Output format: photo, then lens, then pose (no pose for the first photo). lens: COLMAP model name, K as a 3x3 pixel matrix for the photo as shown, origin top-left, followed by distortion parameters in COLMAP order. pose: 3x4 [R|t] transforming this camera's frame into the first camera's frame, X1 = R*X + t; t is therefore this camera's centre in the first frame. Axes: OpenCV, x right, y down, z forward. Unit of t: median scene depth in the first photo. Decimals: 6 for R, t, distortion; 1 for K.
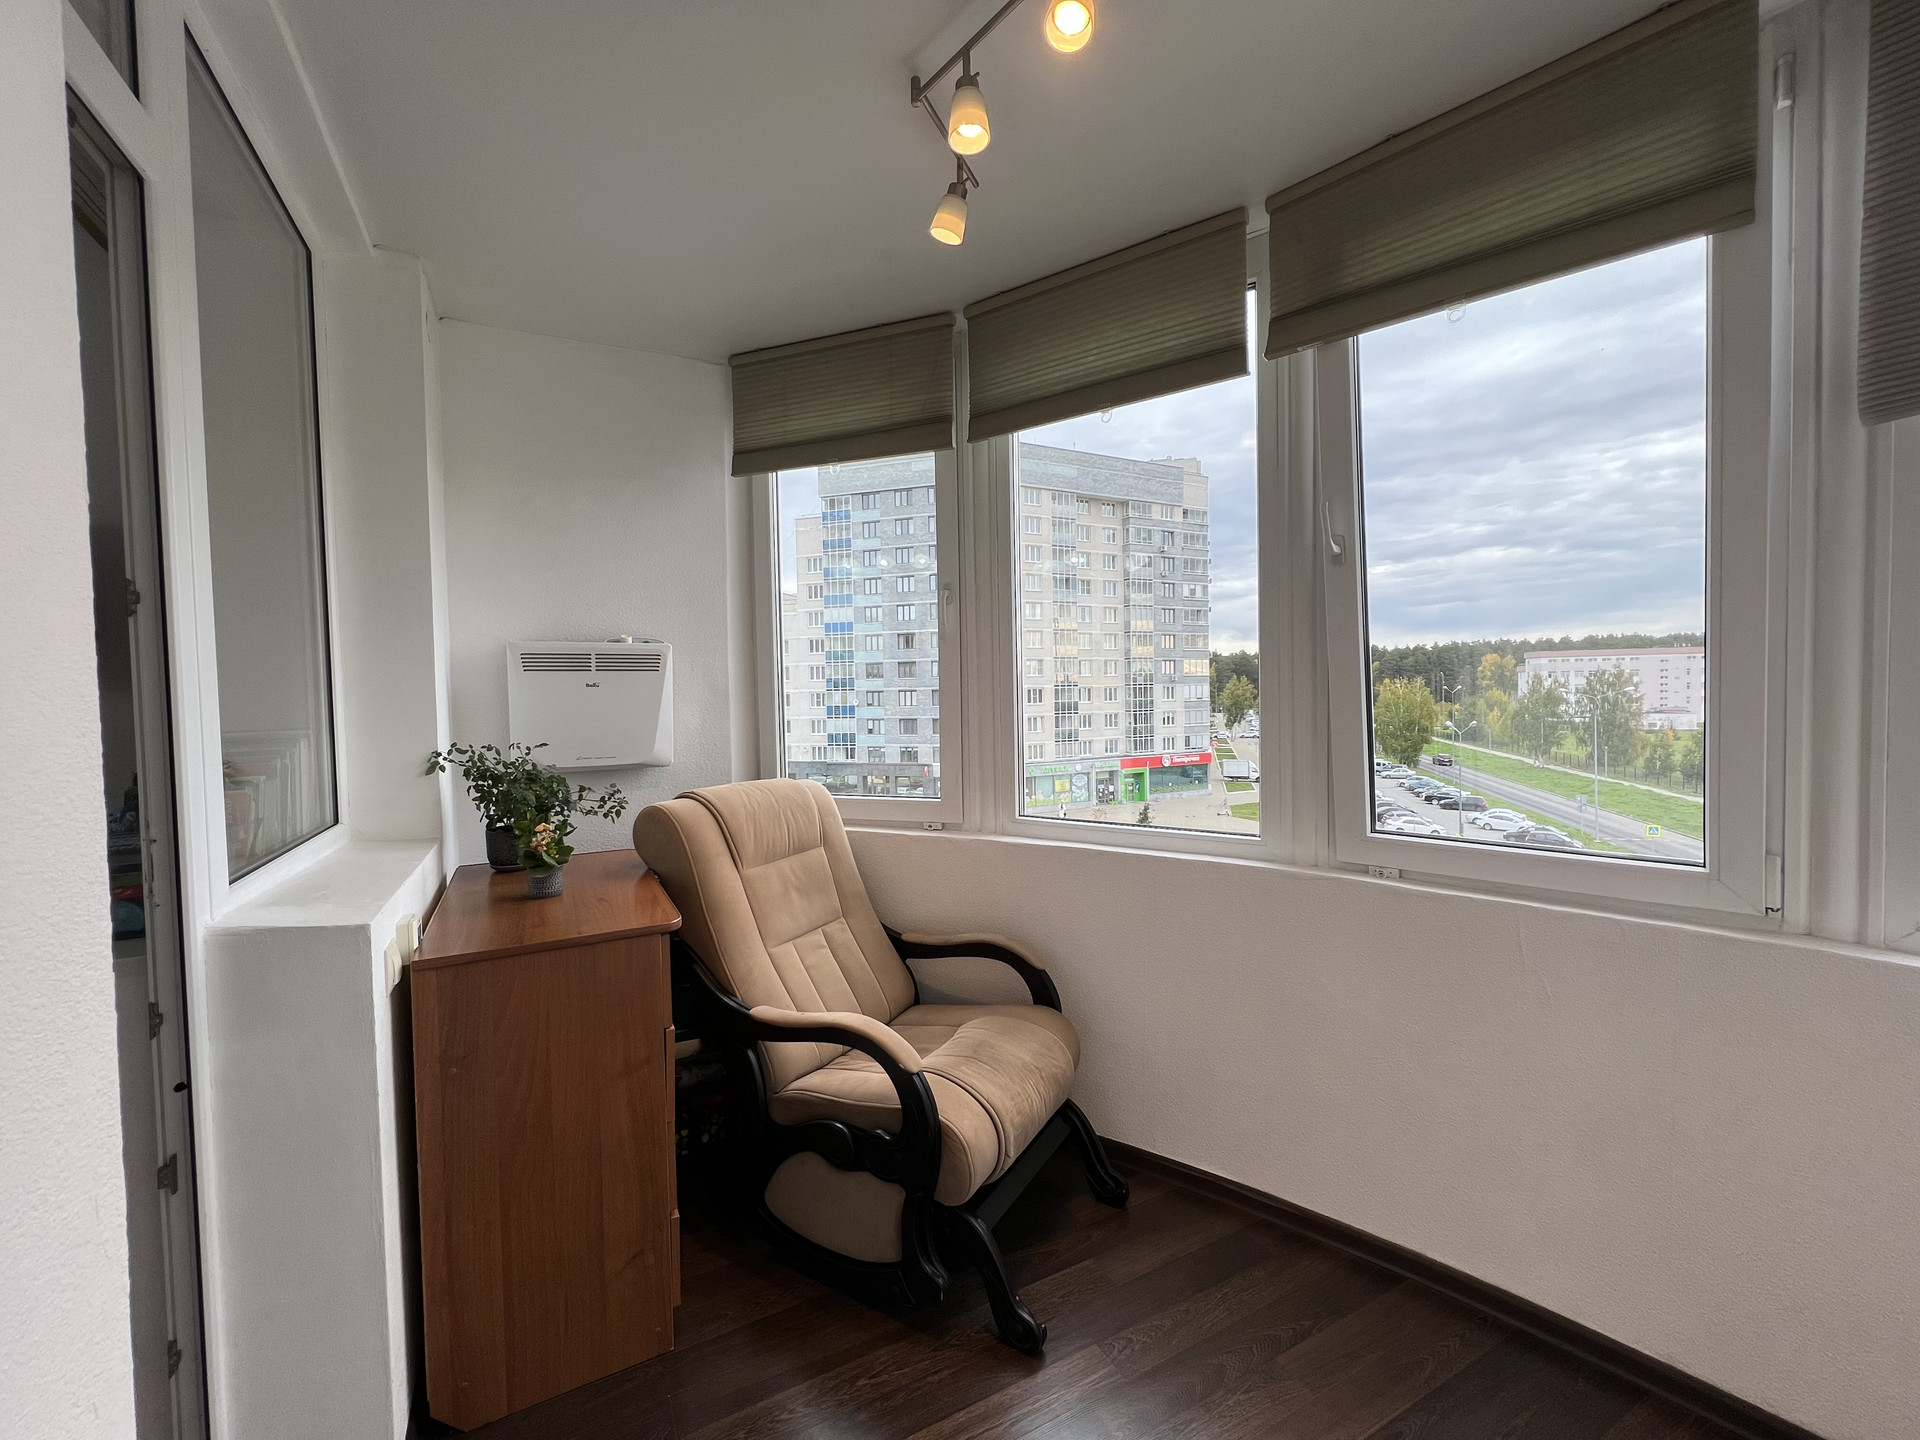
lens RADIAL K [[770.6, 0, 955.2], [0, 770.6, 714.6], [0, 0, 1]] dist [-0.004836, 0.001982]
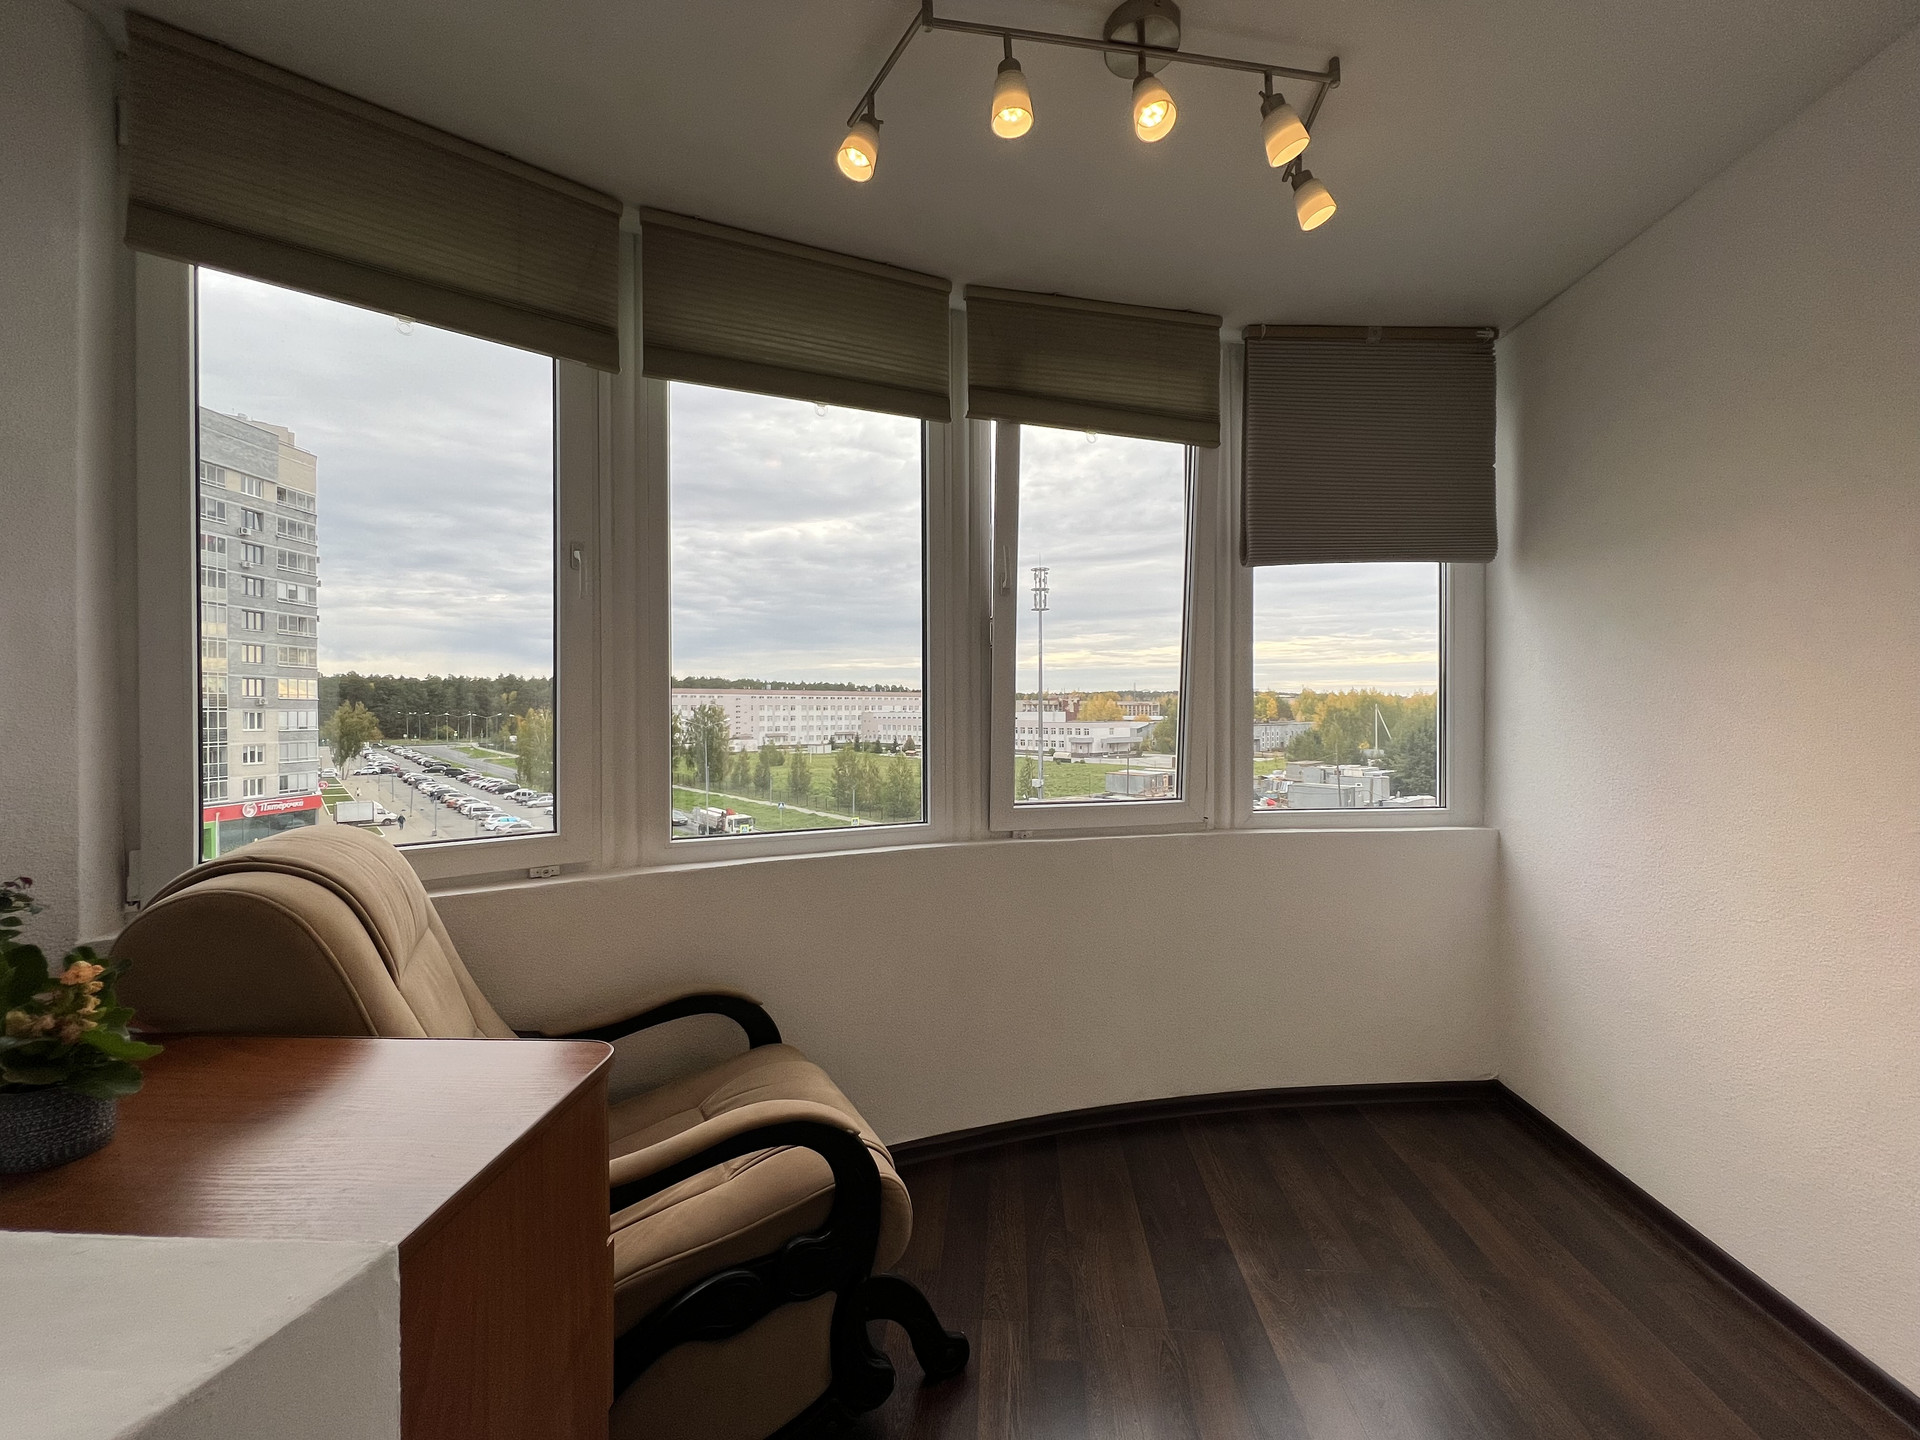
lens RADIAL K [[770.6, 0, 956.0], [0, 770.6, 715.2], [0, 0, 1]] dist [-0.004836, 0.001982]
pose [[0.522556, 0.013161, 0.852504, -0.430091], [0.019272, 0.999443, -0.027243, 0.024172], [-0.852387, 0.030666, 0.522011, 0.279802]]
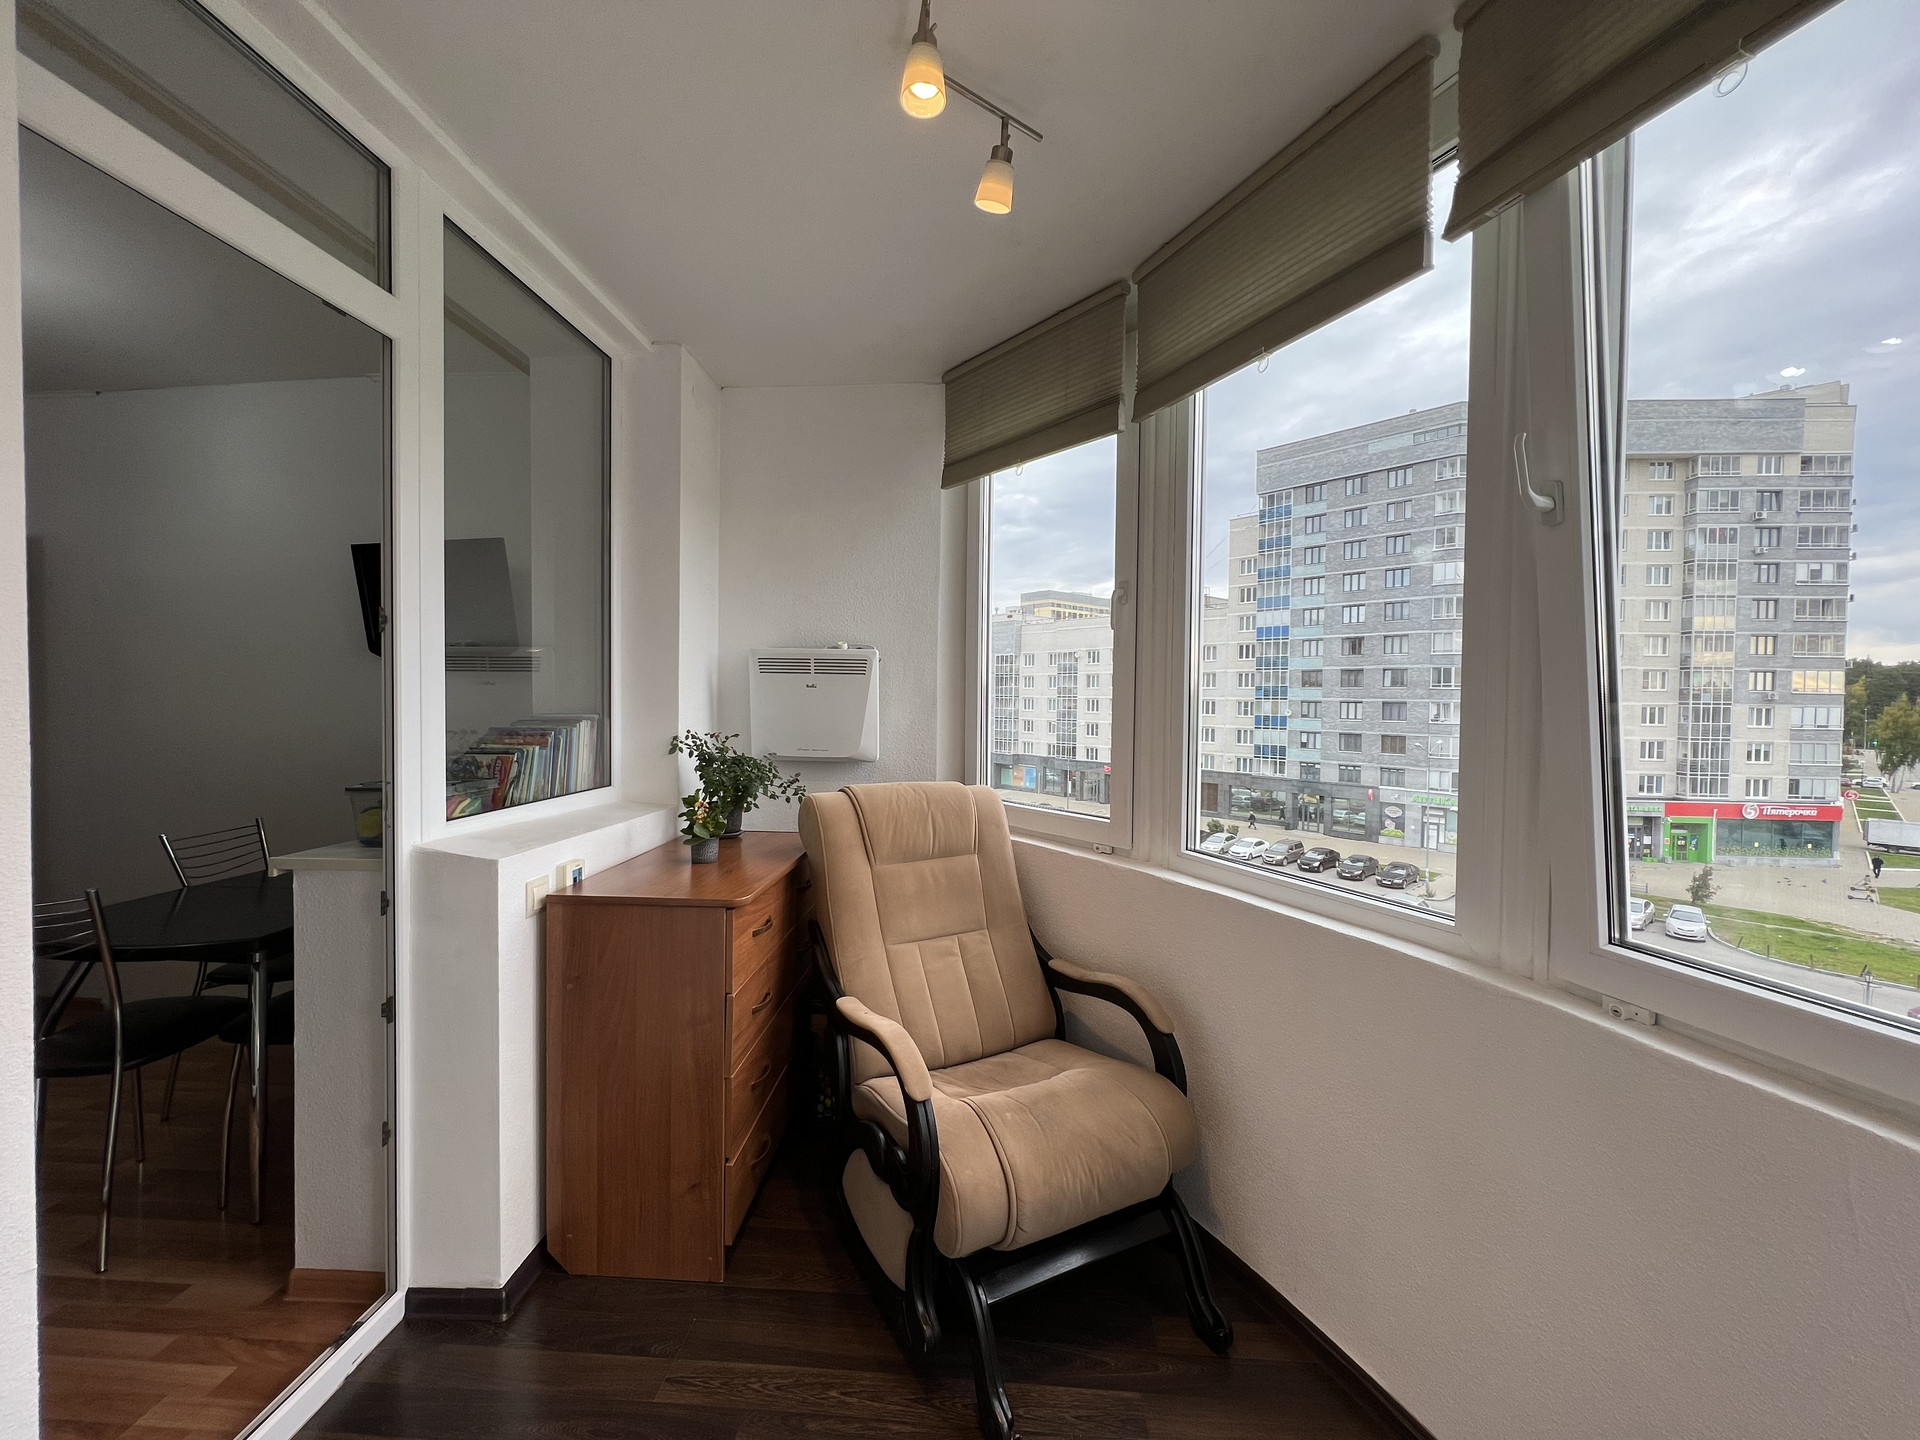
lens RADIAL K [[770.6, 0, 955.4], [0, 770.6, 714.5], [0, 0, 1]] dist [-0.004836, 0.001982]
pose [[0.855514, 0.040910, -0.516161, 0.276652], [-0.044864, 0.998981, 0.004818, -0.010295], [0.515832, 0.019035, 0.856478, 0.121901]]
